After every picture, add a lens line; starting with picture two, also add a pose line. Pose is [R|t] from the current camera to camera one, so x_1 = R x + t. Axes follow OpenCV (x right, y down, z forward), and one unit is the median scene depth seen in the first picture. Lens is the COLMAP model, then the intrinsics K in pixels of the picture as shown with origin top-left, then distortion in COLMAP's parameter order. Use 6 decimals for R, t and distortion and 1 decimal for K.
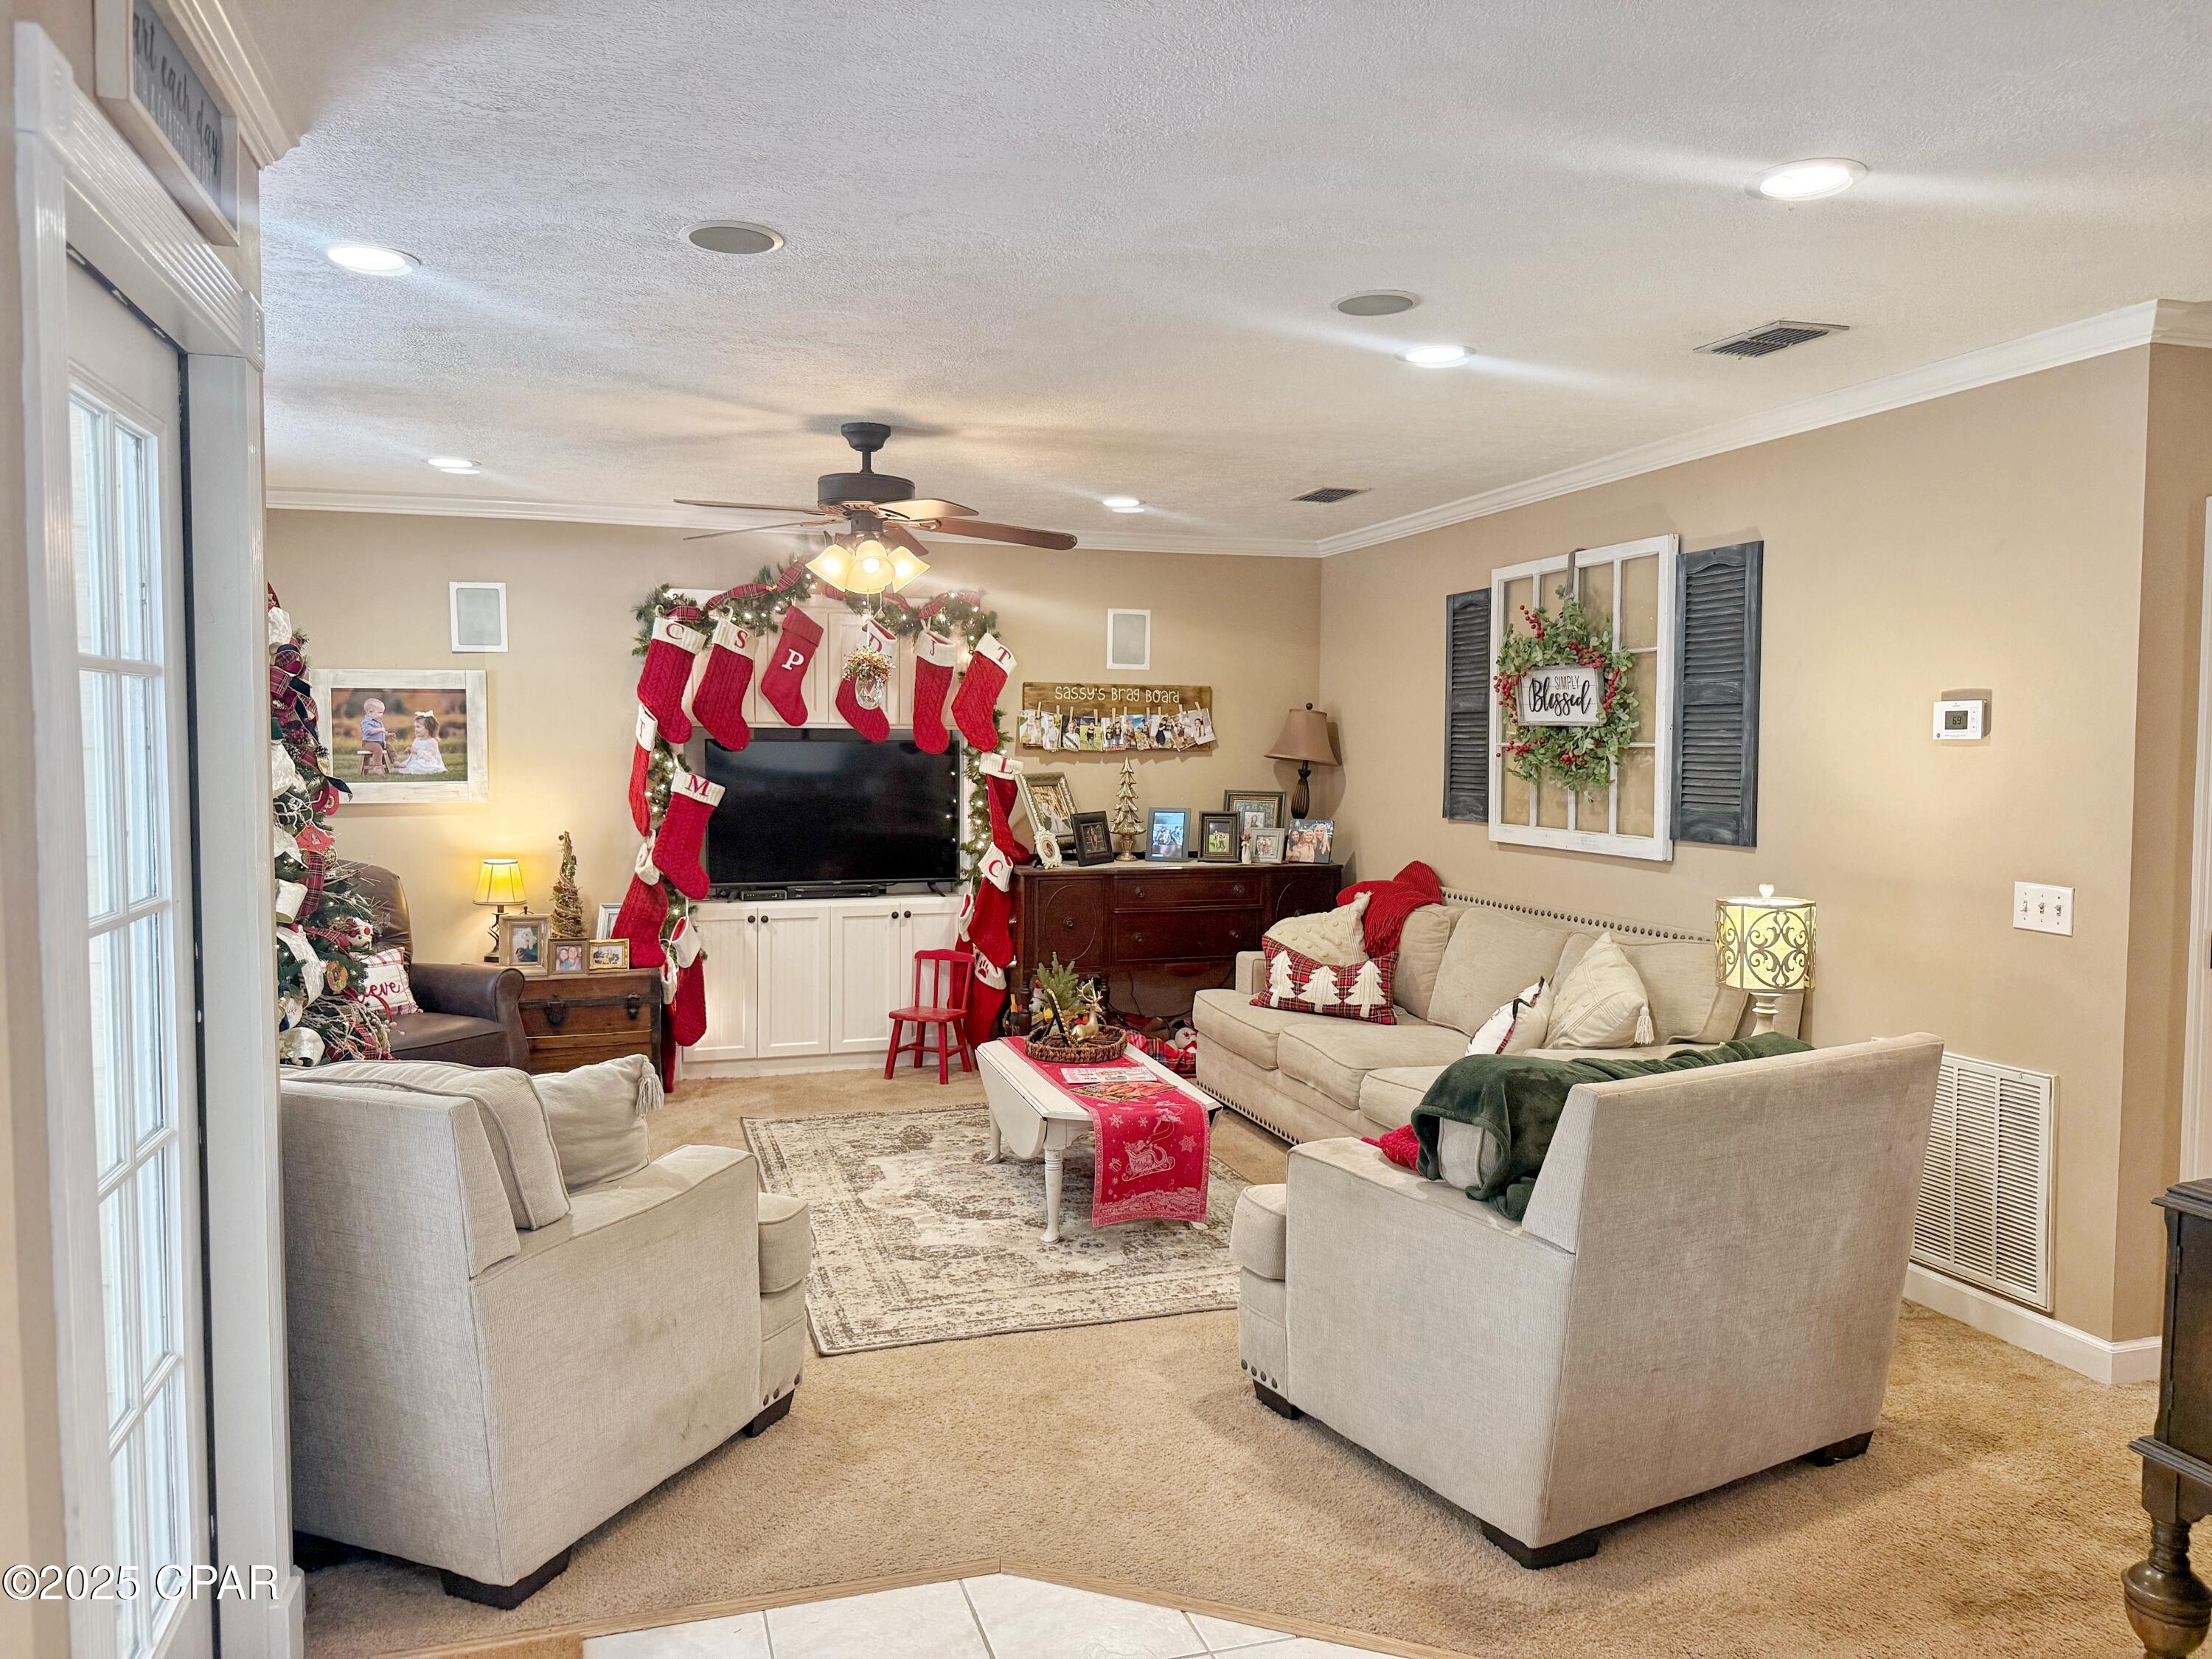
lens RADIAL K [[1644.1, 0, 1134.4], [0, 1644.1, 834.6], [0, 0, 1]] dist [0.193691, -0.418935]
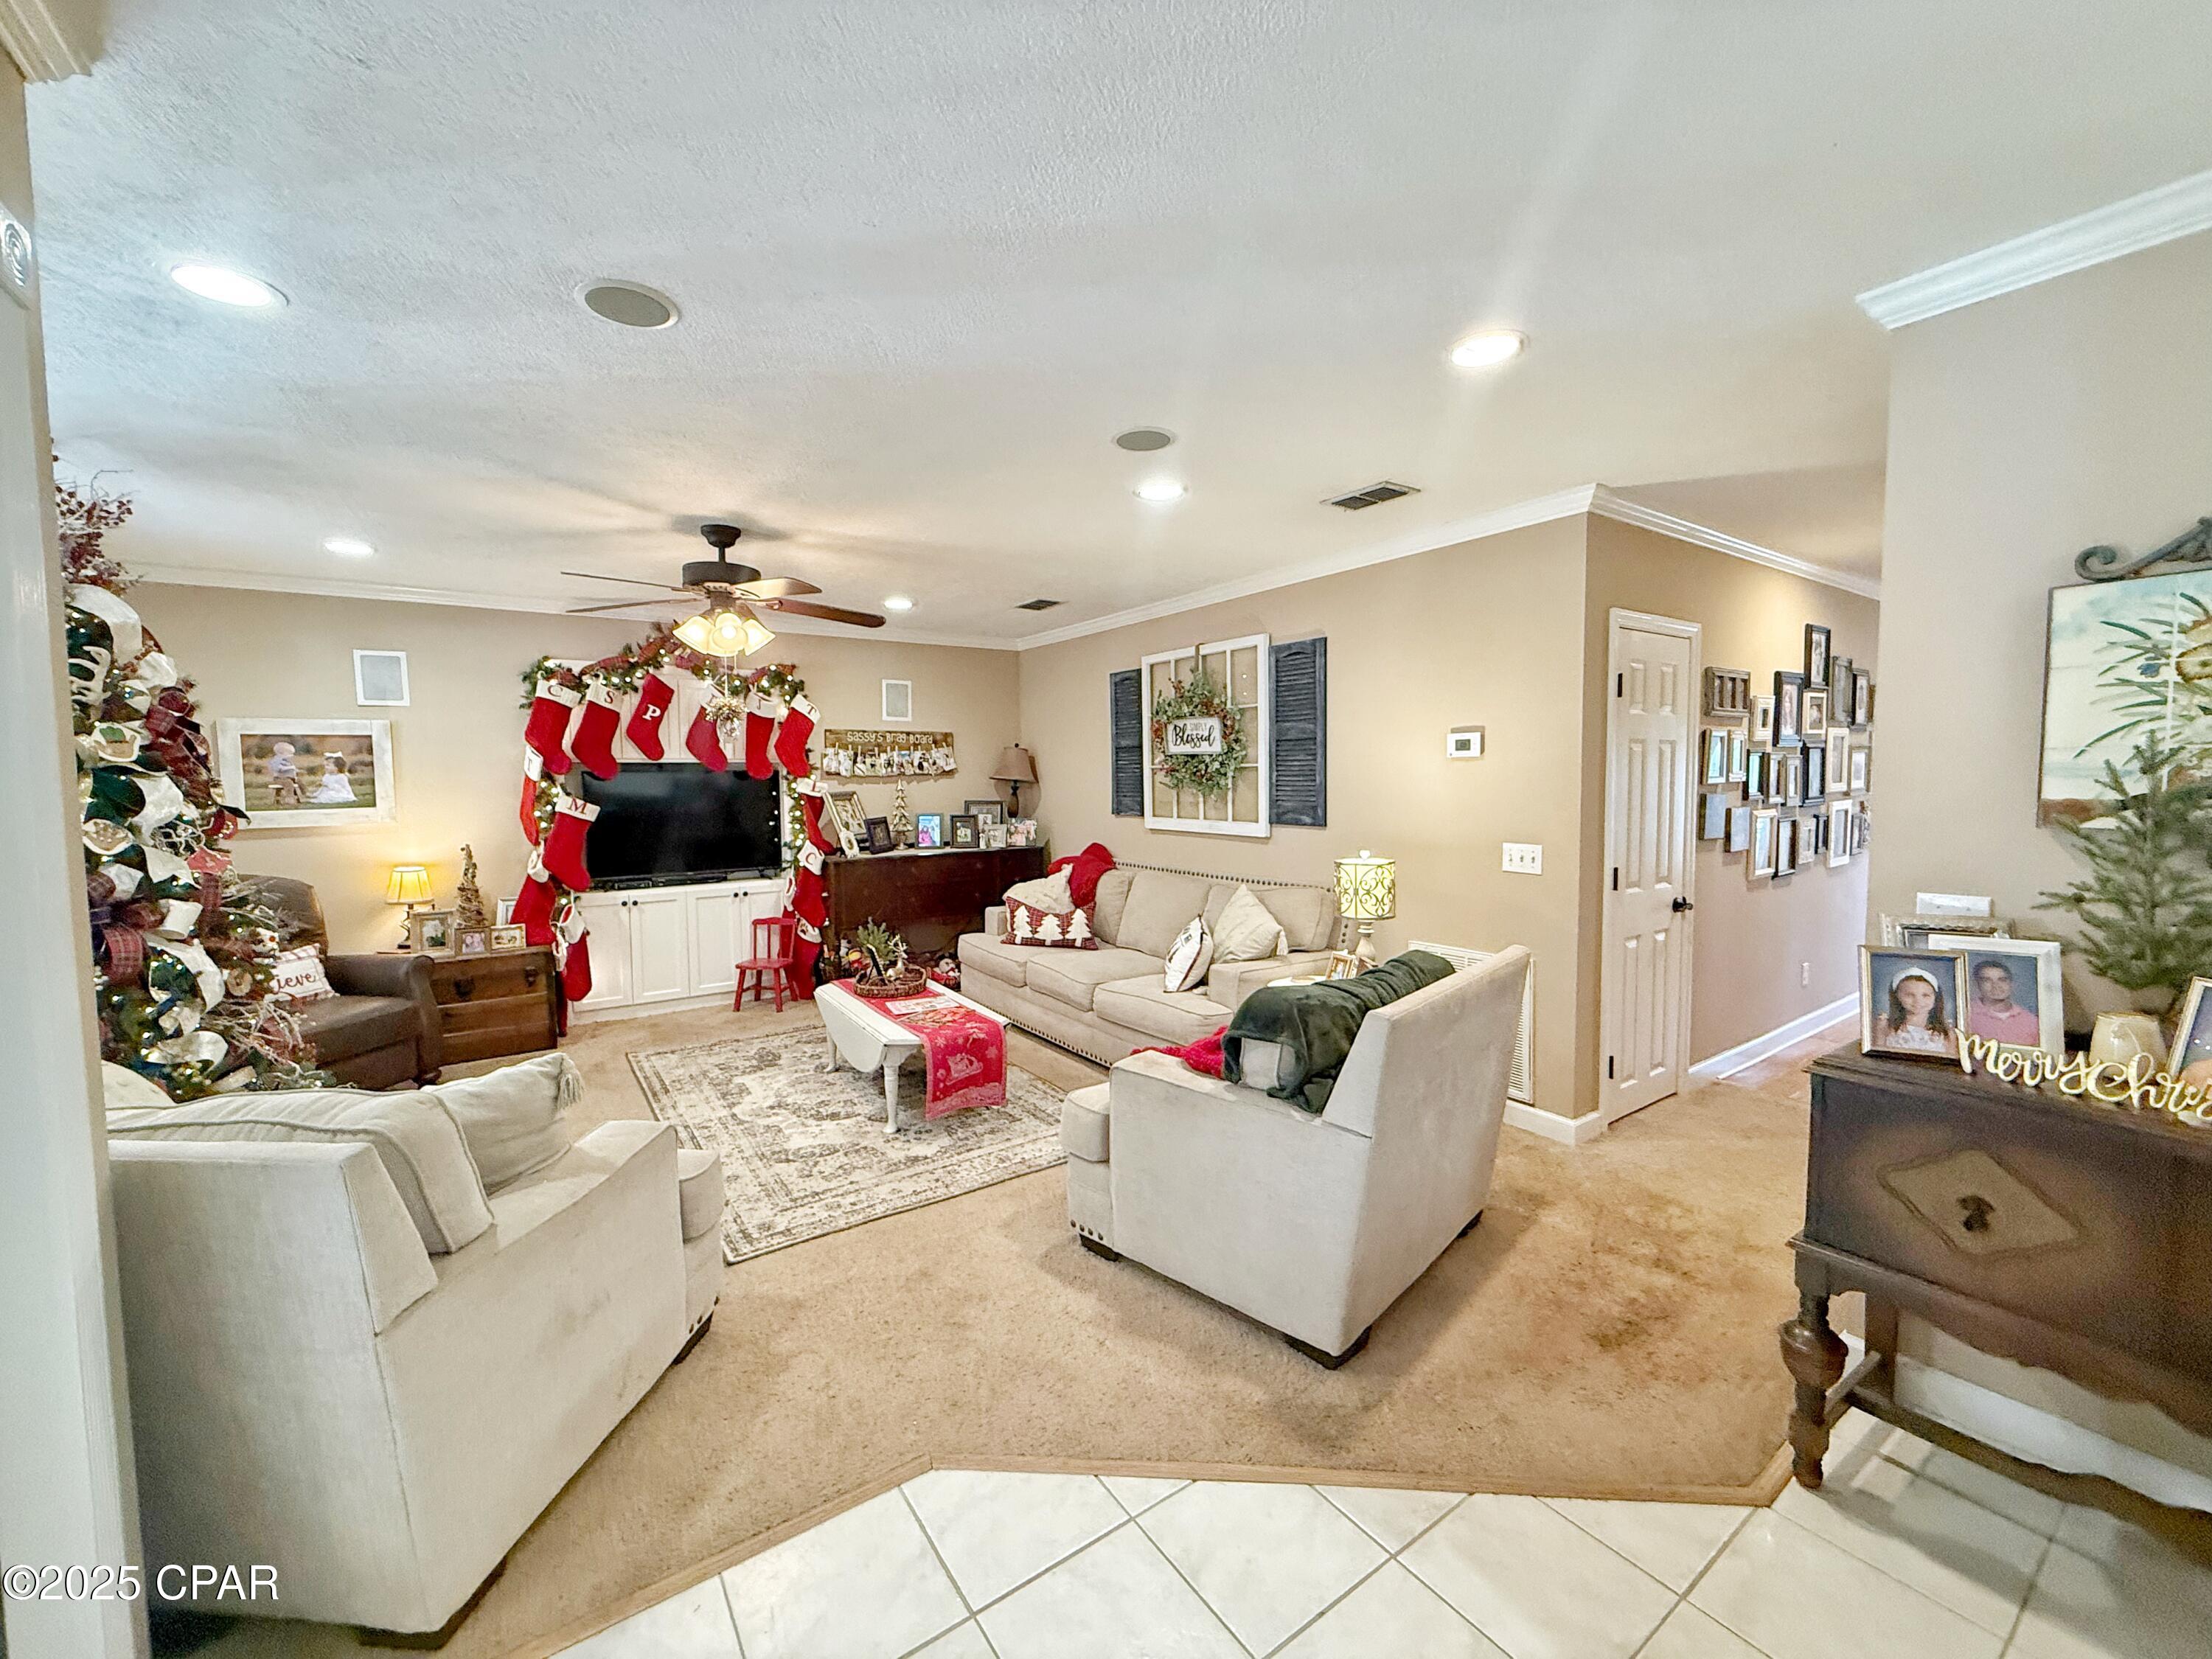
lens RADIAL K [[880.7, 0, 1100.8], [0, 880.7, 830.3], [0, 0, 1]] dist [-0.000296, 0.000099]
pose [[0.955034, -0.033475, 0.294600, -0.081806], [0.032204, 0.999439, 0.009166, -0.003642], [-0.294742, 0.000734, 0.955577, 0.232290]]
